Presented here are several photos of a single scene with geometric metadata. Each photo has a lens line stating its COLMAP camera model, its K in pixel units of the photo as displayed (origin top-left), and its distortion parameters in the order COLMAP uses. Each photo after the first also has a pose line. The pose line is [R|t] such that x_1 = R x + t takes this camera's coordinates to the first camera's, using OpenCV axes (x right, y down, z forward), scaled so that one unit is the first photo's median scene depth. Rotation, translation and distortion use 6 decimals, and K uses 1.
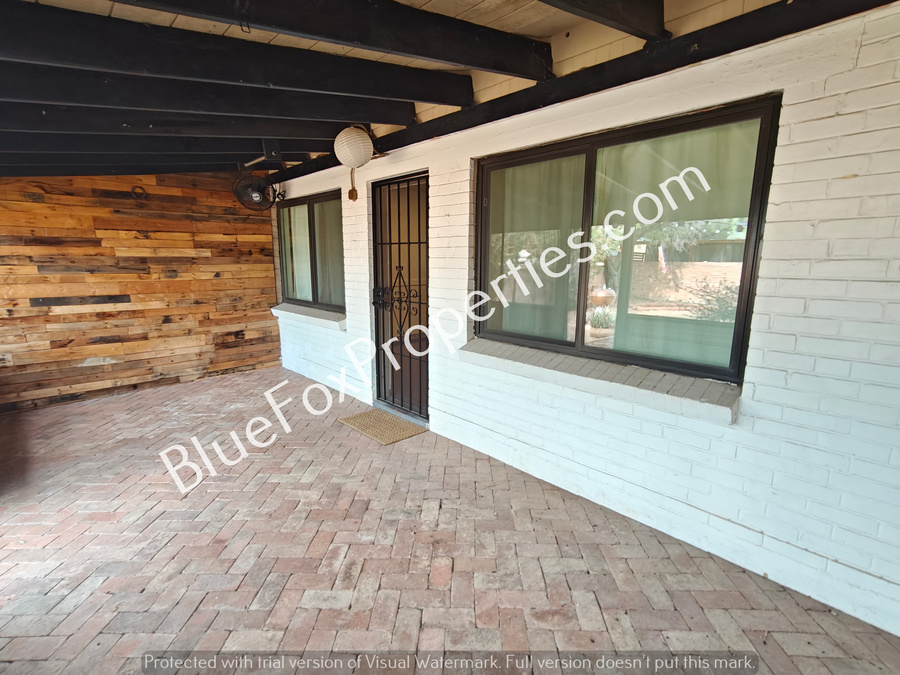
lens RADIAL K [[426.8, 0, 441.0], [0, 426.8, 336.4], [0, 0, 1]] dist [-0.002987, 0.001170]
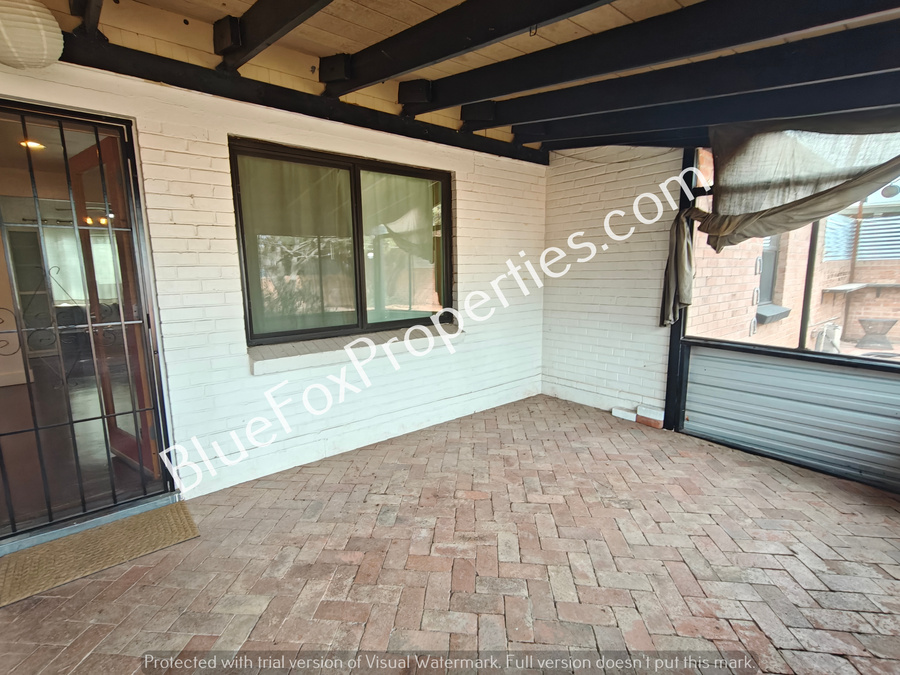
lens RADIAL K [[426.8, 0, 441.1], [0, 426.8, 338.4], [0, 0, 1]] dist [-0.002987, 0.001170]
pose [[0.079322, -0.158510, 0.984166, -0.958956], [0.201644, 0.969419, 0.139883, -0.074832], [-0.976242, 0.187355, 0.108859, 0.706233]]
